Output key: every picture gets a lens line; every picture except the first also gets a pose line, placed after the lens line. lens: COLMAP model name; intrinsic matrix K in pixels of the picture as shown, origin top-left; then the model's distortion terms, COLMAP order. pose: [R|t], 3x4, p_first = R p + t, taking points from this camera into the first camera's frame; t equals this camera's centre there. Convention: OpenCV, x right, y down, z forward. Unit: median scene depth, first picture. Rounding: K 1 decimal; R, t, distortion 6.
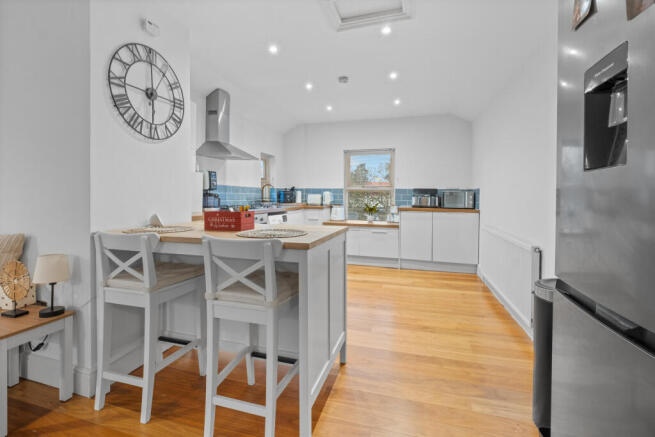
lens RADIAL K [[300.9, 0, 332.0], [0, 300.9, 200.8], [0, 0, 1]] dist [0.001395, -0.000390]
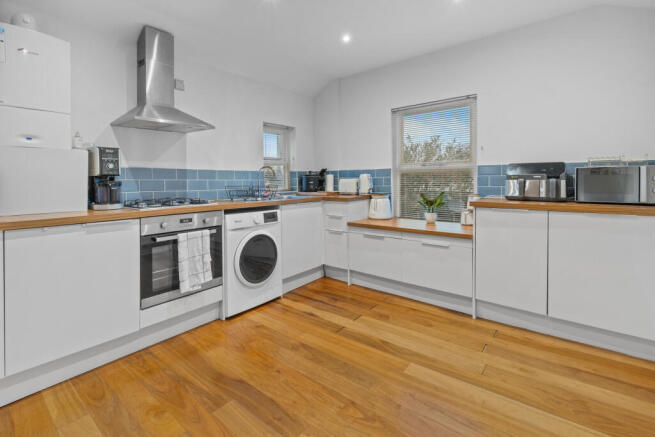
lens RADIAL K [[300.9, 0, 326.3], [0, 300.9, 188.5], [0, 0, 1]] dist [0.001395, -0.000390]
pose [[0.915266, -0.007602, -0.402778, 0.205644], [0.012482, 0.999877, 0.009491, -0.007634], [0.402656, -0.013715, 0.915248, 0.428418]]
